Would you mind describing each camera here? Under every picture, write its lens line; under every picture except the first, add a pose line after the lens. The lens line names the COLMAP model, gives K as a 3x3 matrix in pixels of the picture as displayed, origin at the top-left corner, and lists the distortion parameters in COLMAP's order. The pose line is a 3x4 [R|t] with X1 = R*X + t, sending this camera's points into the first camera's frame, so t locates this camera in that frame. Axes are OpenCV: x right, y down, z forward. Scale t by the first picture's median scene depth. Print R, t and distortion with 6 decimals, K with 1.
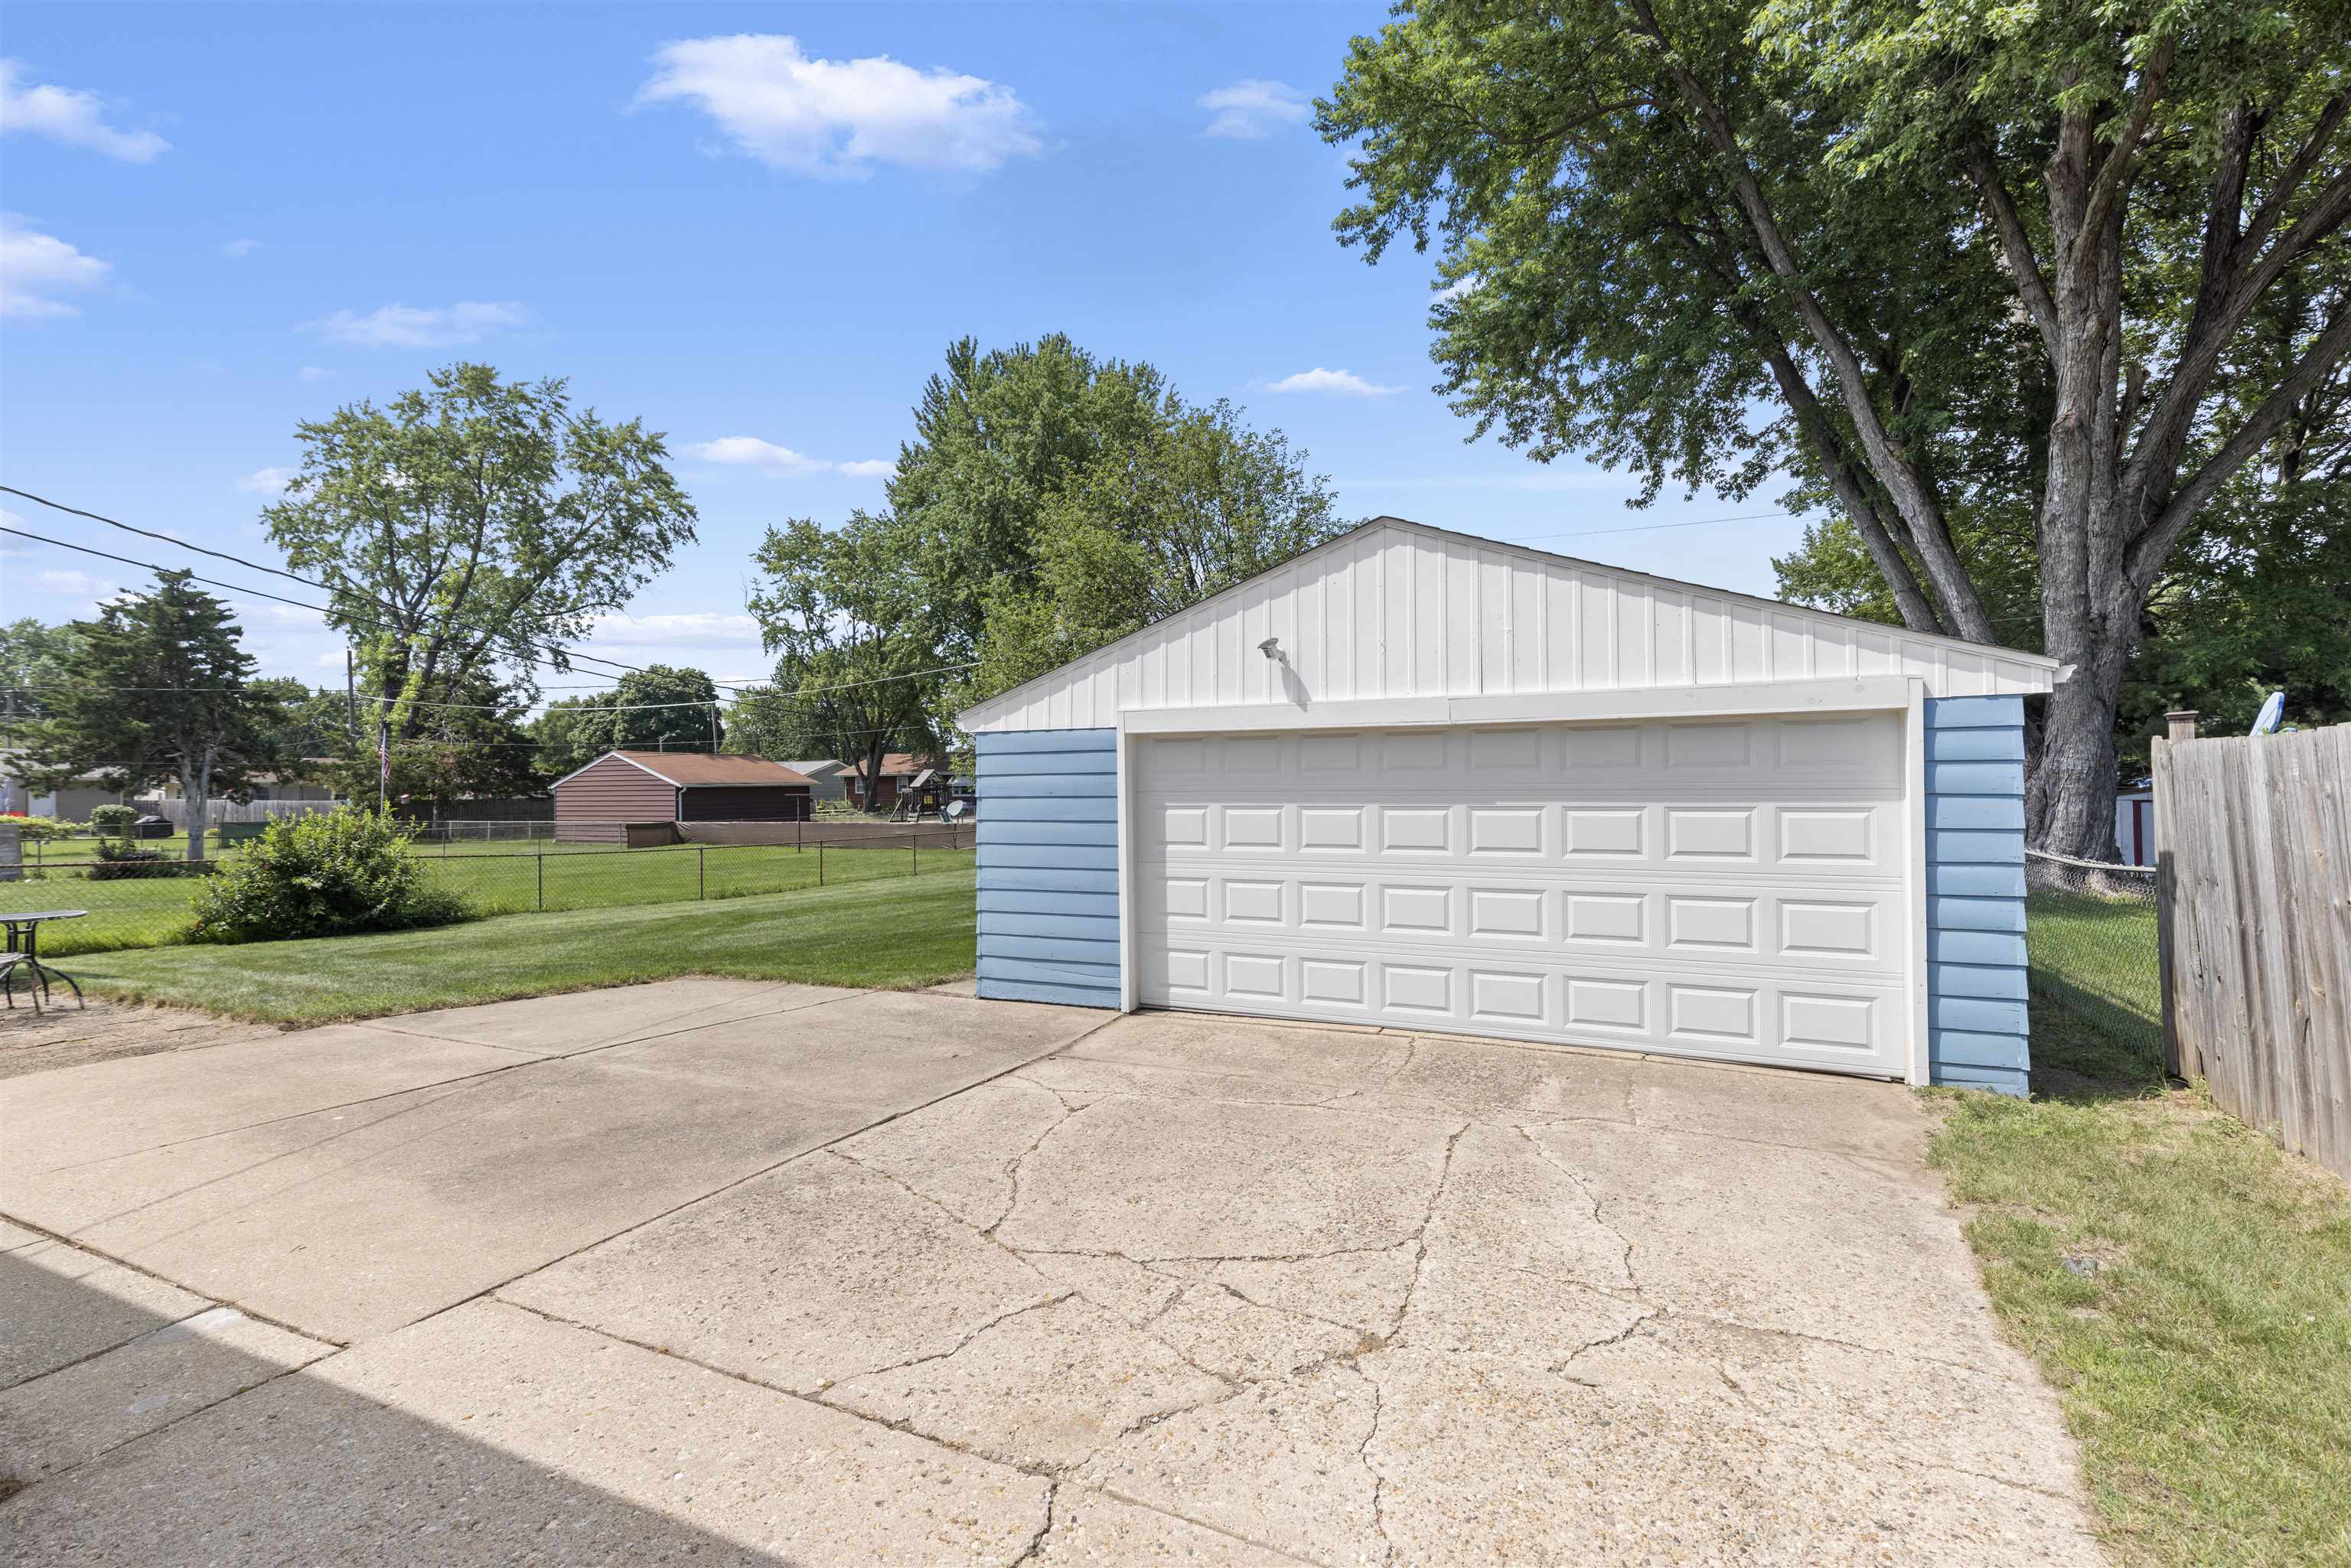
lens RADIAL K [[1060.2, 0, 1195.9], [0, 1060.2, 782.3], [0, 0, 1]] dist [-0.002671, 0.001218]
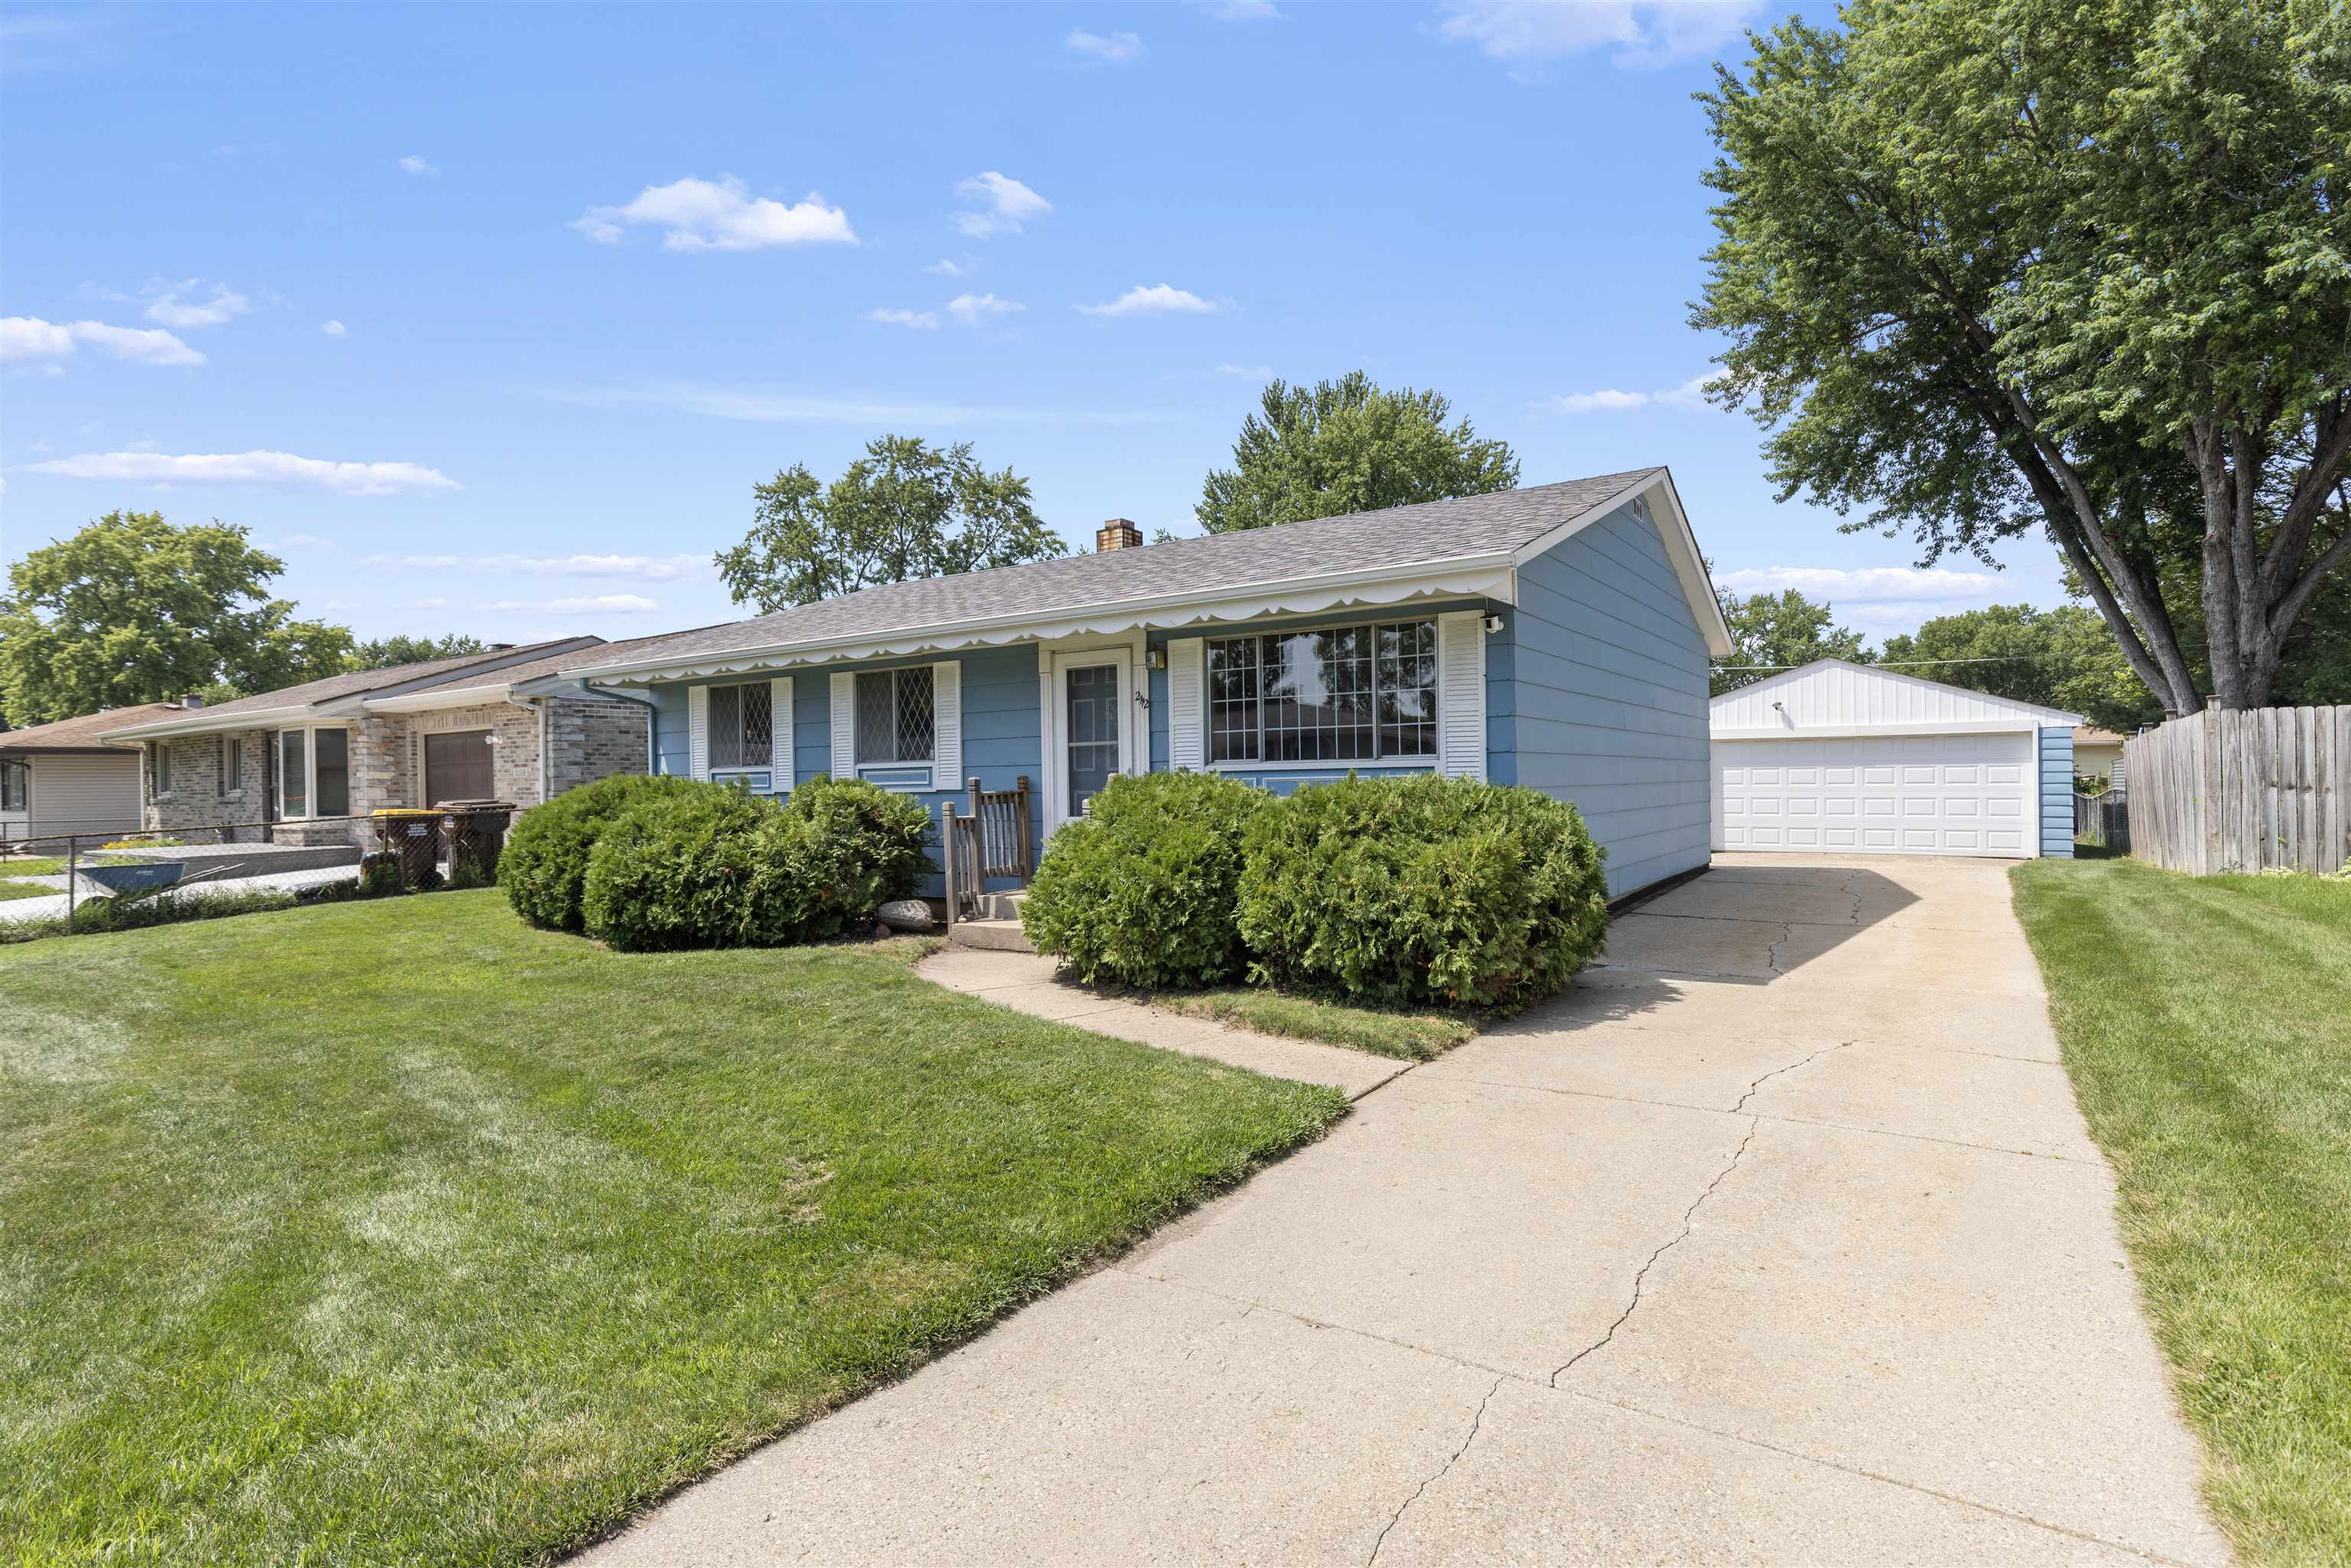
lens RADIAL K [[1171.0, 0, 1191.5], [0, 1171.0, 790.2], [0, 0, 1]] dist [-0.007326, 0.000571]
pose [[0.987938, -0.001251, -0.154844, -0.322009], [0.002901, 0.999941, 0.010427, 0.015428], [0.154821, -0.010751, 0.987884, -0.727738]]
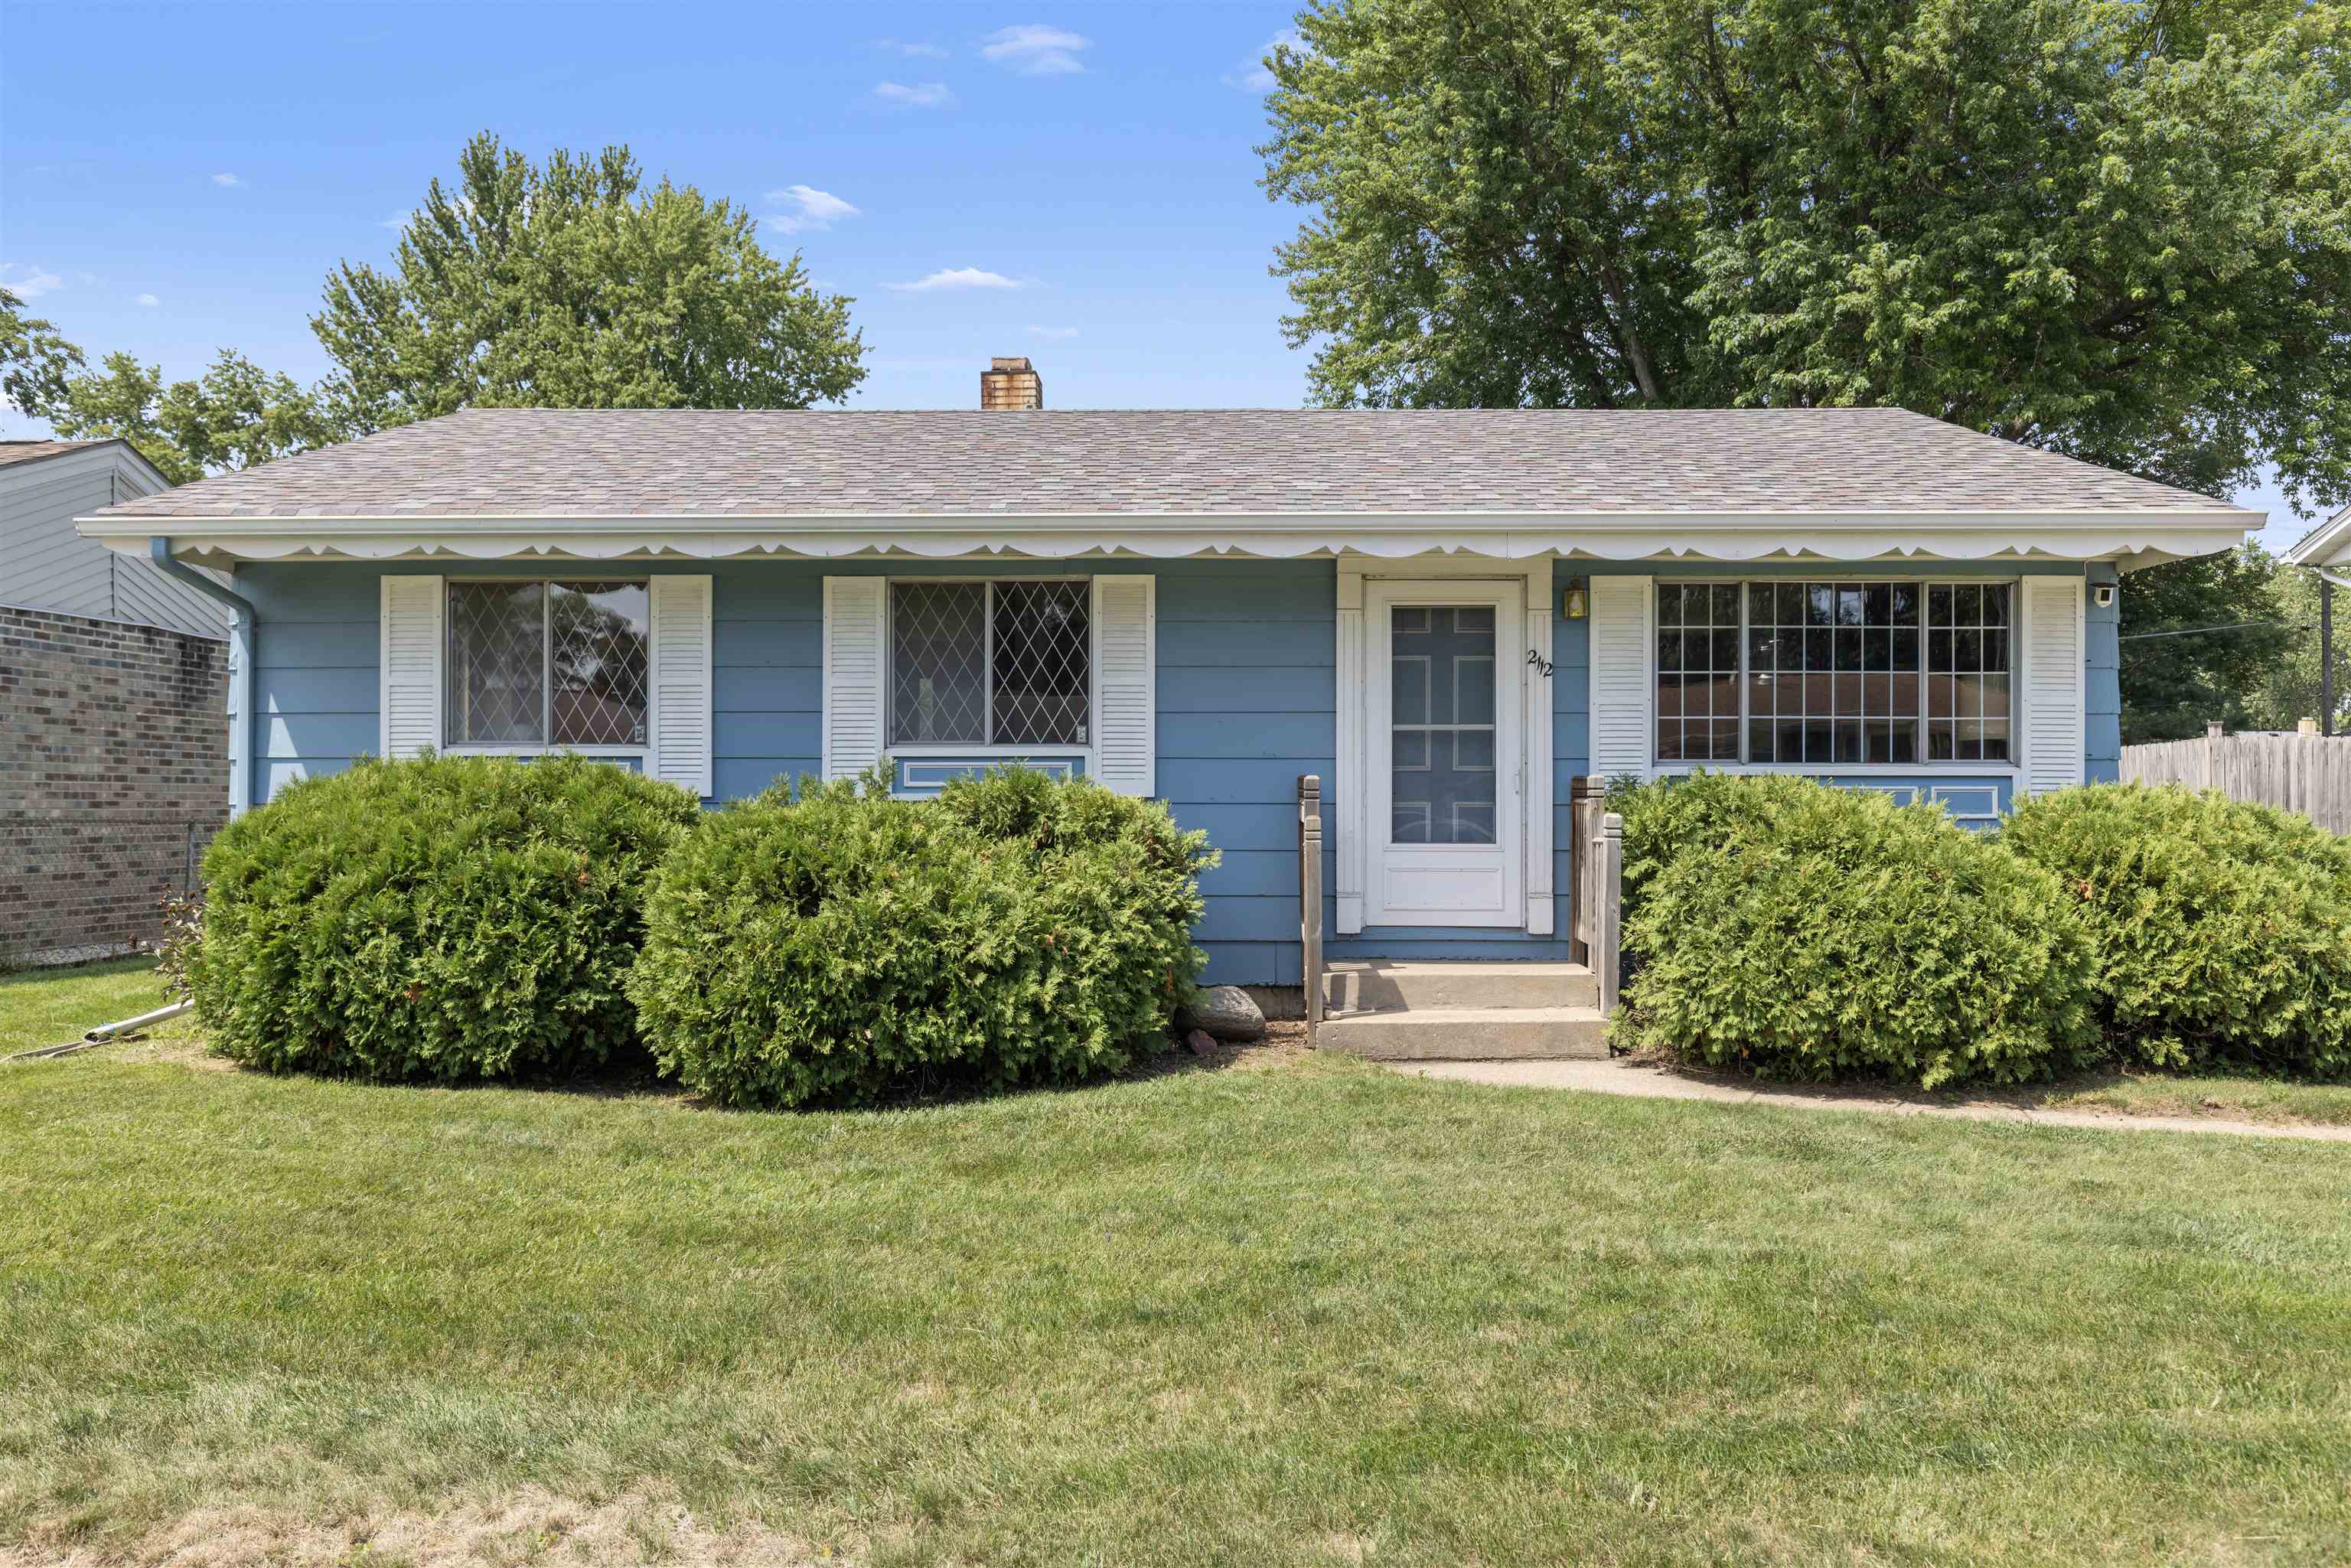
lens RADIAL K [[1790.1, 0, 1172.5], [0, 1790.1, 786.9], [0, 0, 1]] dist [-0.011680, 0.002606]
pose [[0.913872, 0.018131, 0.405598, -0.761982], [-0.014155, 0.999818, -0.012802, 0.025228], [-0.405756, 0.005959, 0.913962, -0.641216]]
